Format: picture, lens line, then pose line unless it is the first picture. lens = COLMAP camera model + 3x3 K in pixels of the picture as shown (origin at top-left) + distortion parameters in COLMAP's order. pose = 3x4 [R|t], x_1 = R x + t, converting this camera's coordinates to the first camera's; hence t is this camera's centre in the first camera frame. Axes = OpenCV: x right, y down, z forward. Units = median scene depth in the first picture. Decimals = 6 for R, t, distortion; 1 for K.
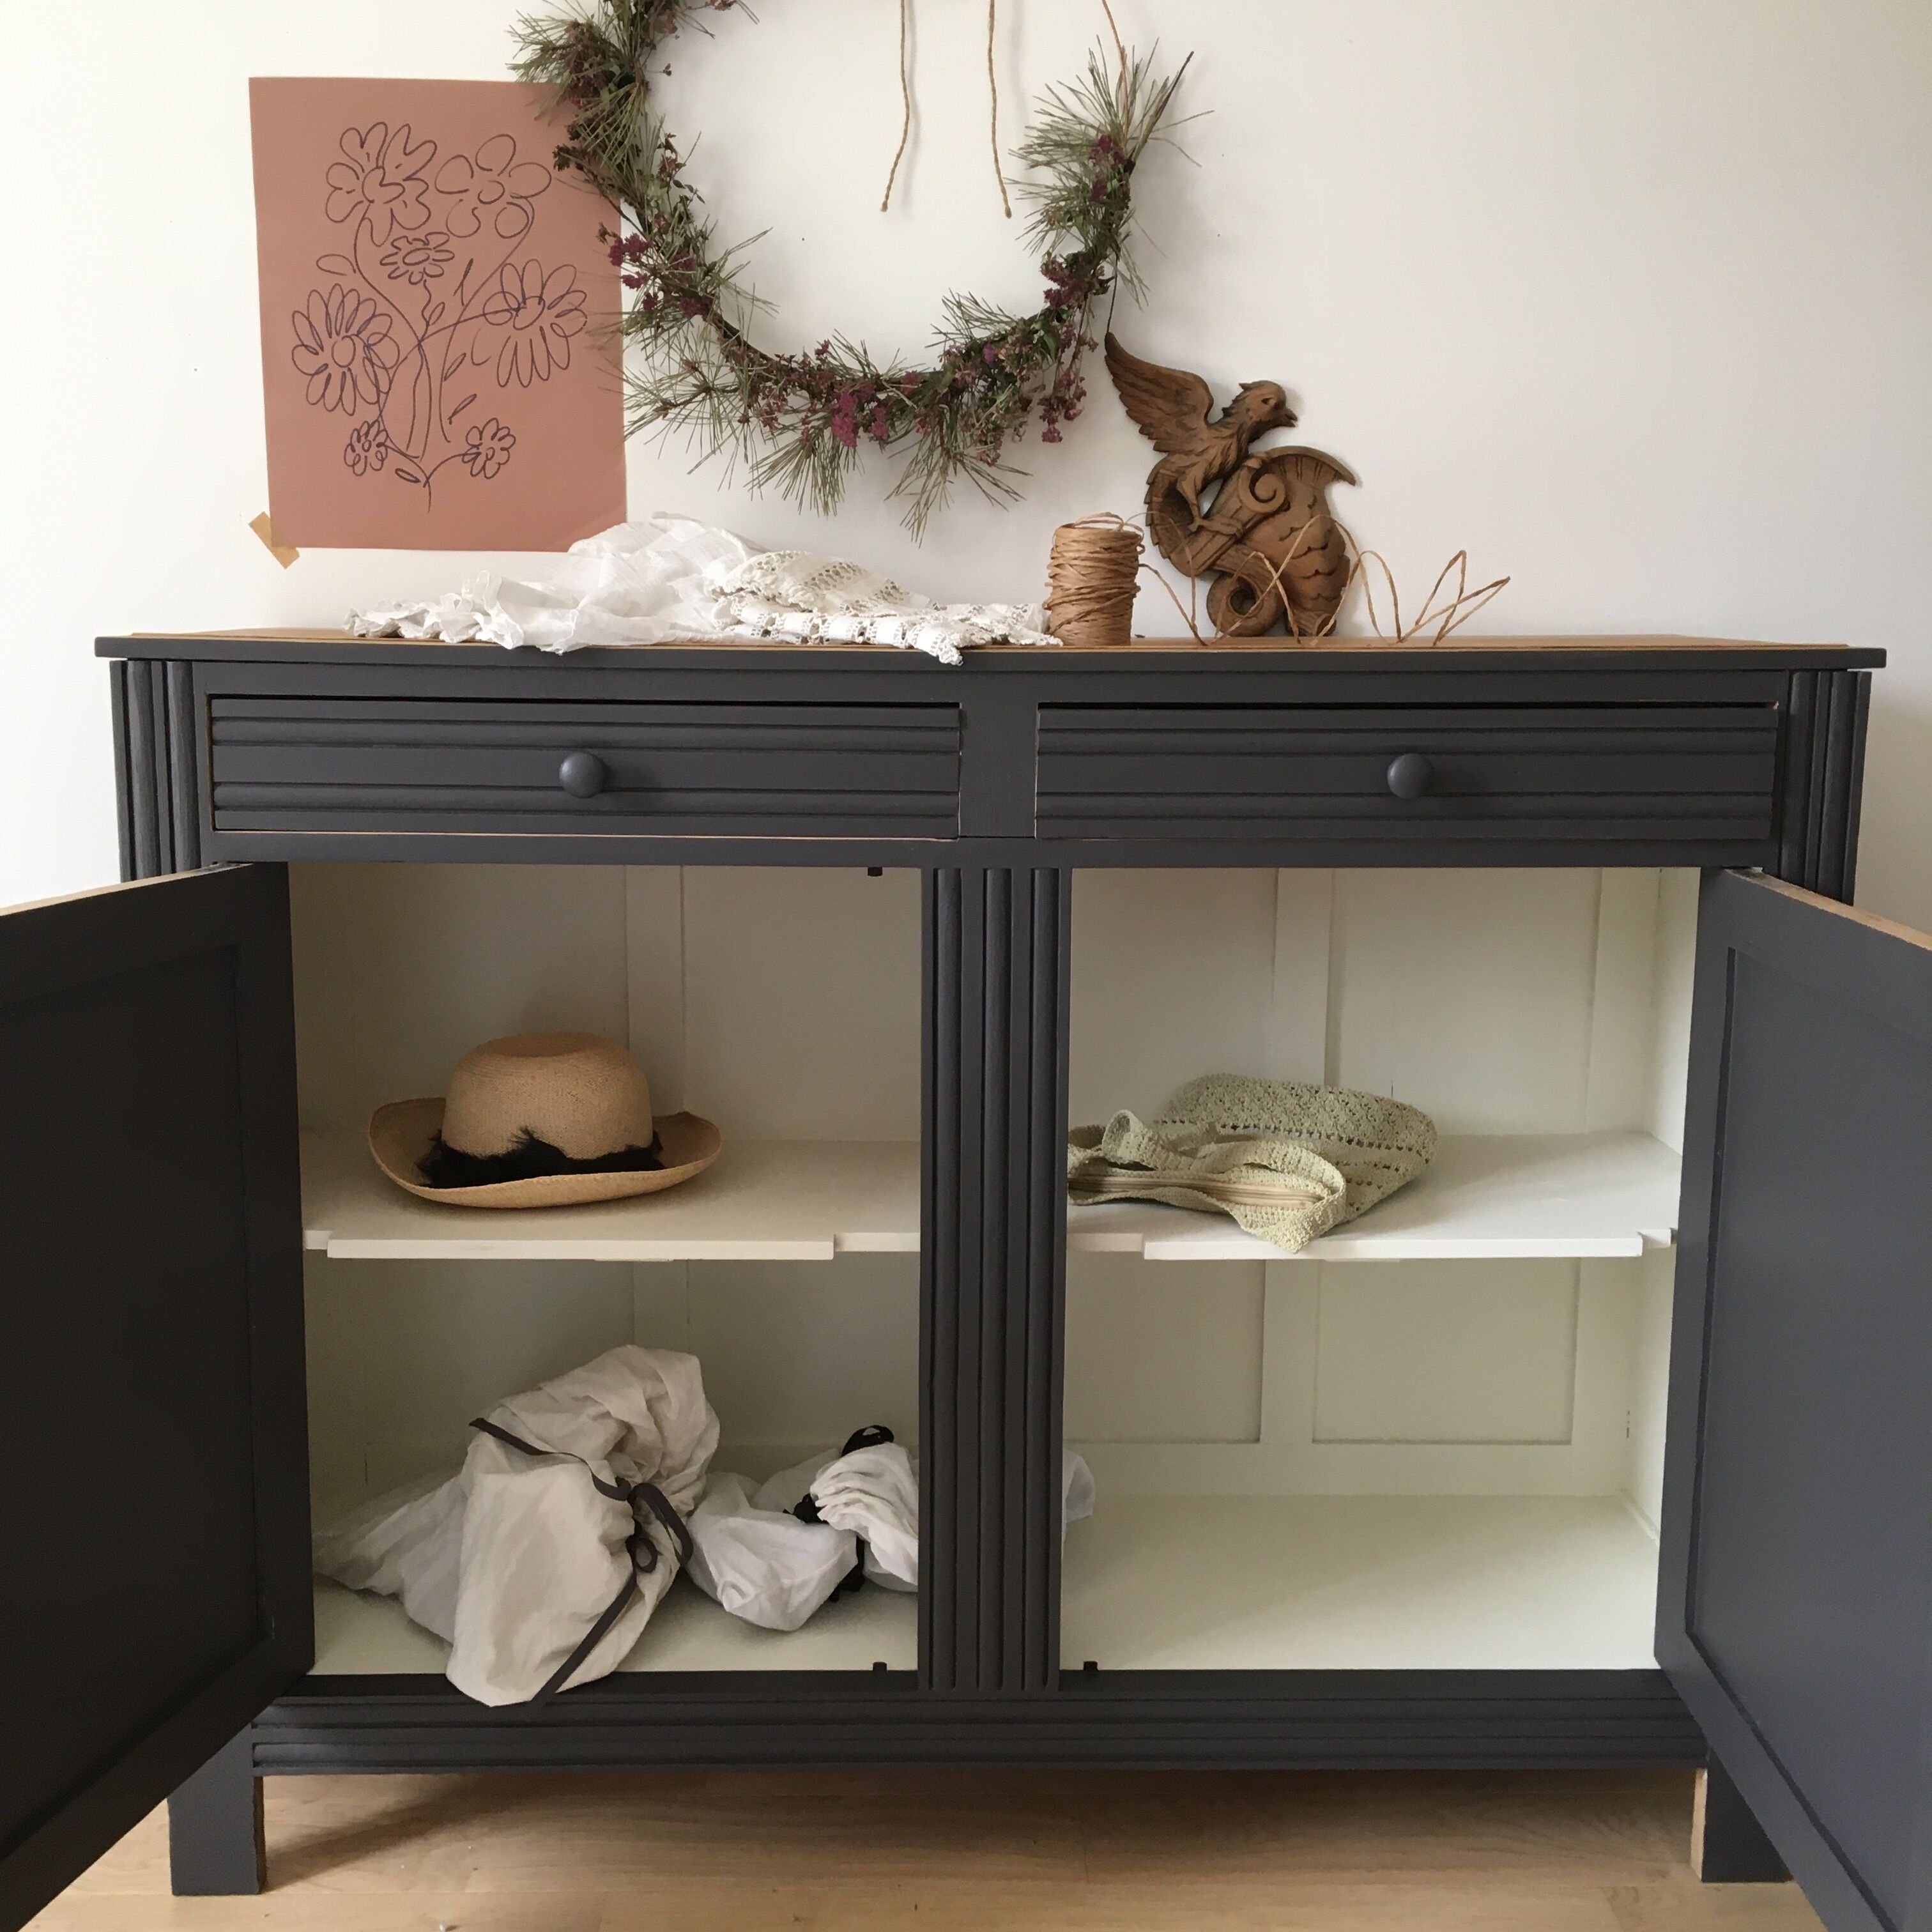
lens RADIAL K [[2163.7, 0, 976.3], [0, 2163.7, 974.6], [0, 0, 1]] dist [0.087493, -0.142156]
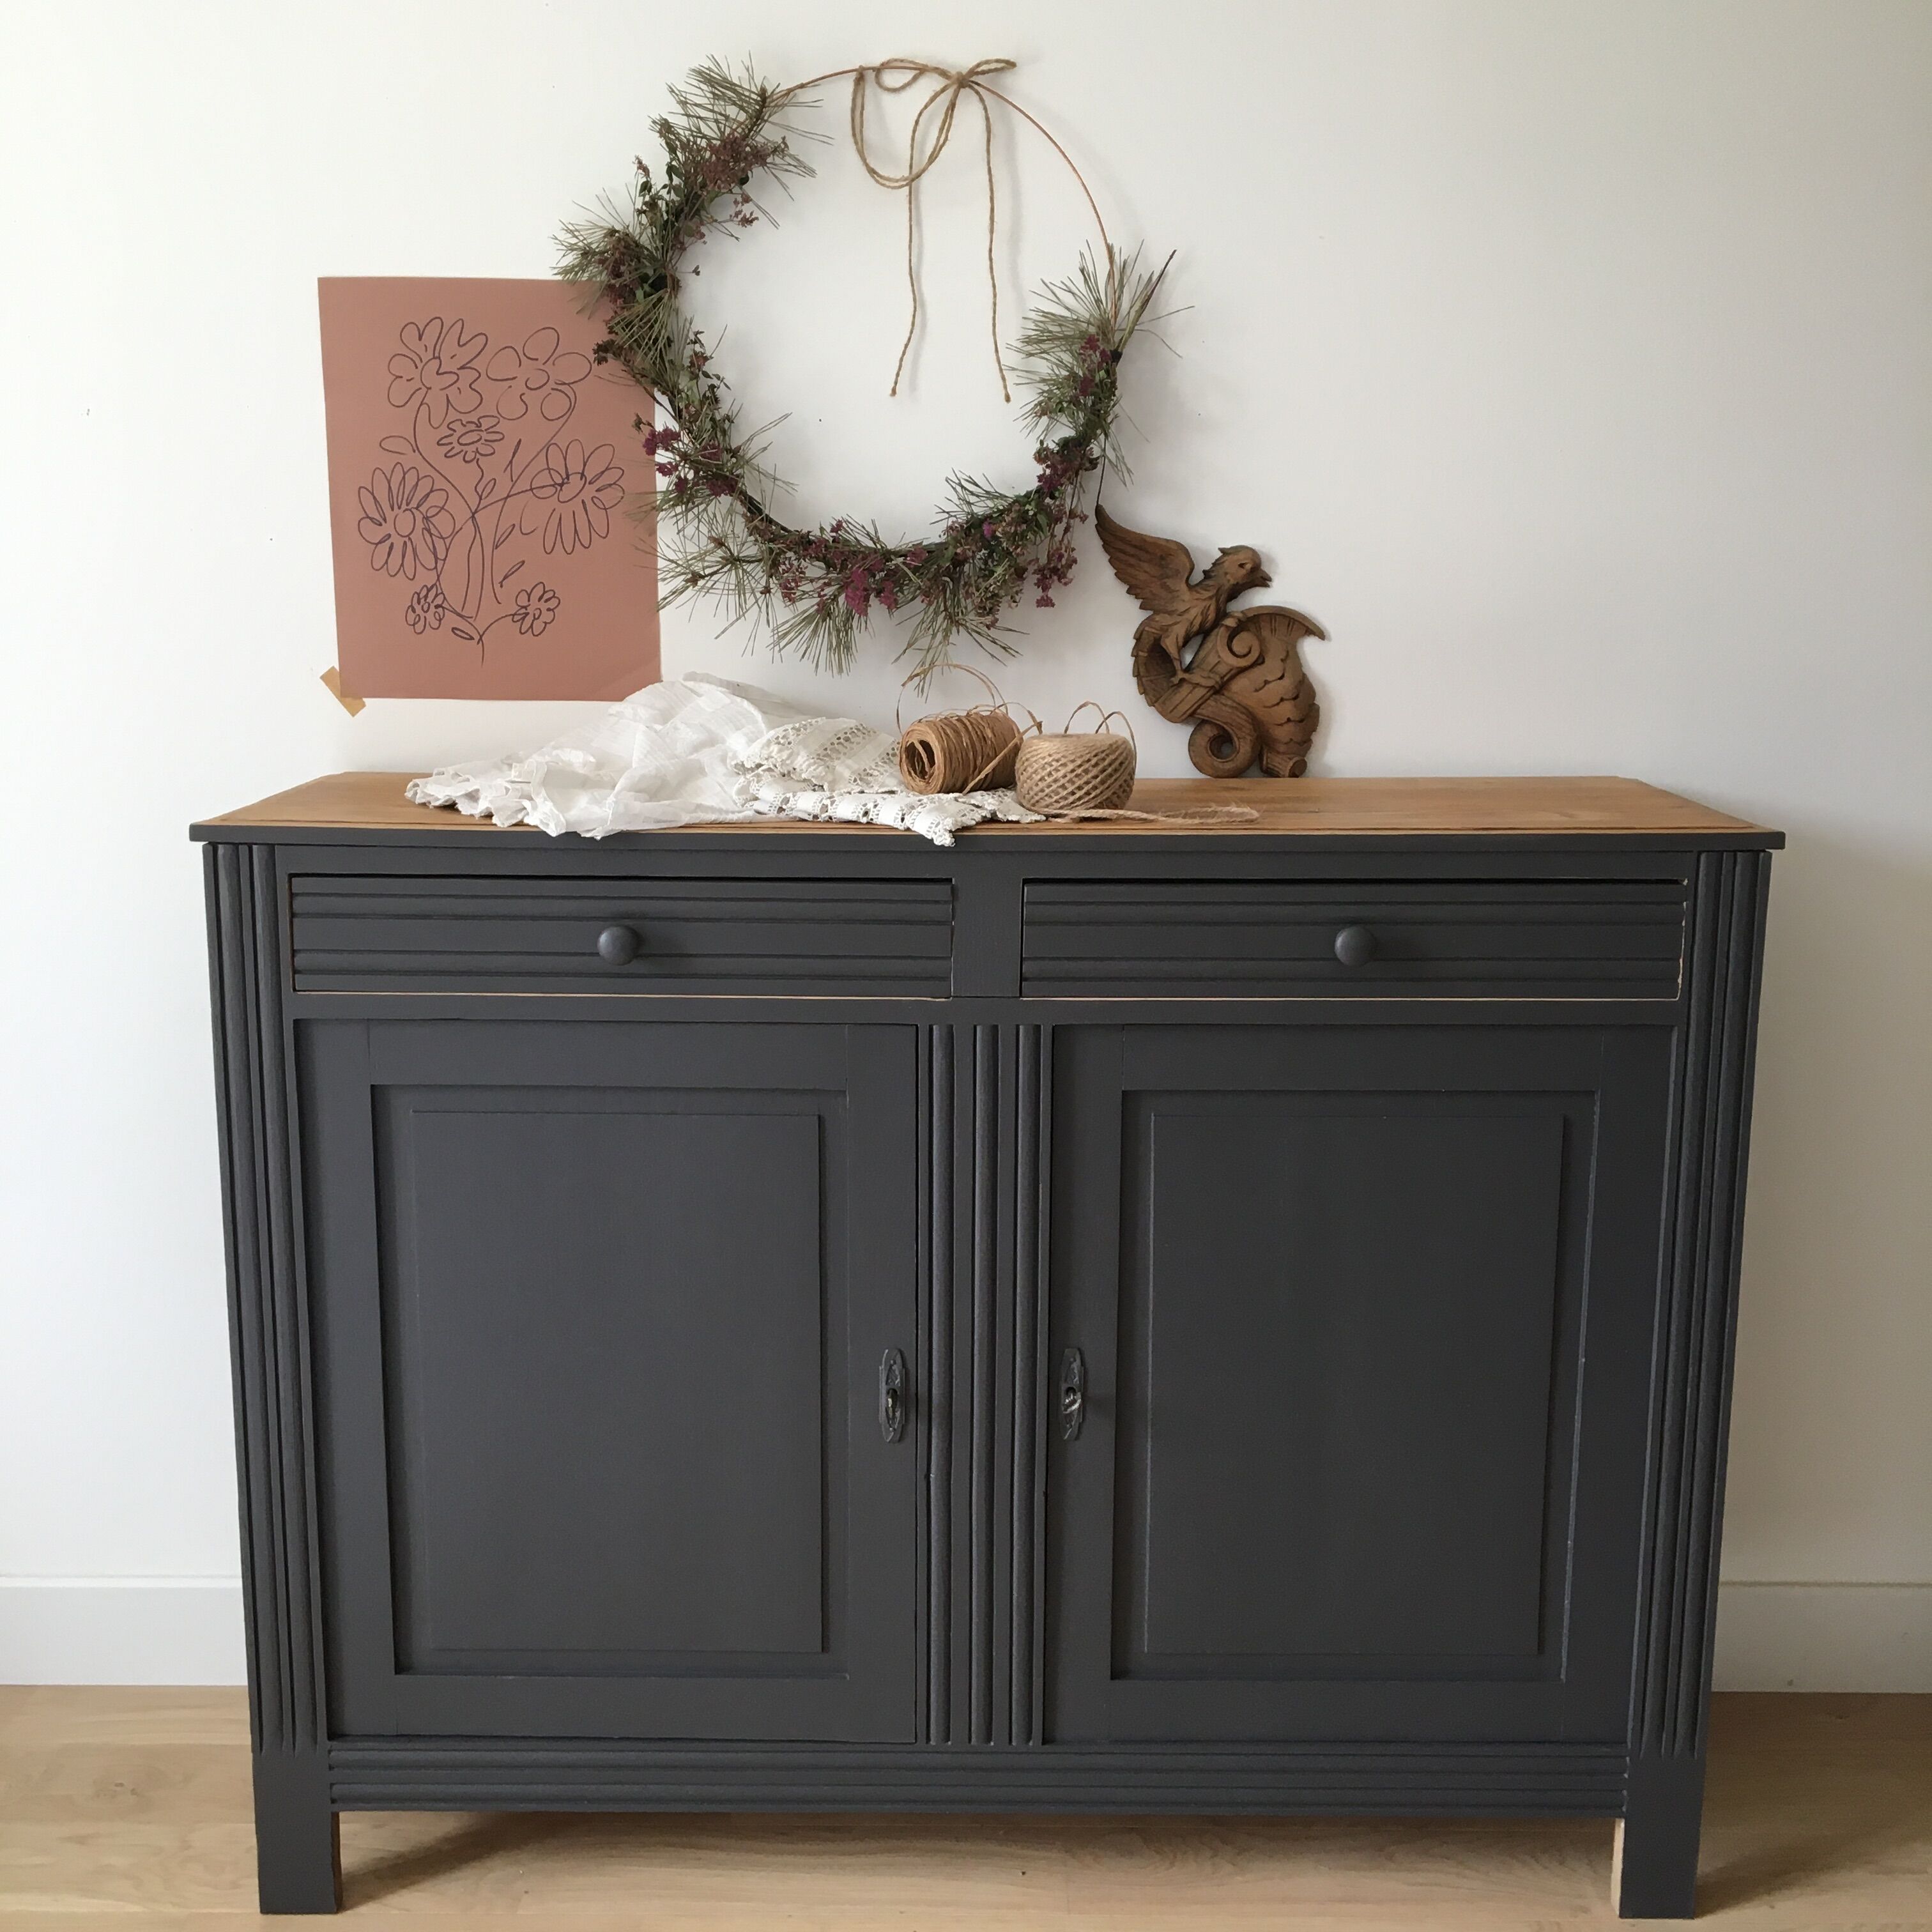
lens RADIAL K [[2163.7, 0, 976.3], [0, 2163.7, 974.6], [0, 0, 1]] dist [0.087493, -0.142156]
pose [[0.999728, 0.003441, -0.023058, 0.025844], [-0.002797, 0.999606, 0.027920, -0.090030], [0.023145, -0.027848, 0.999344, -0.102282]]
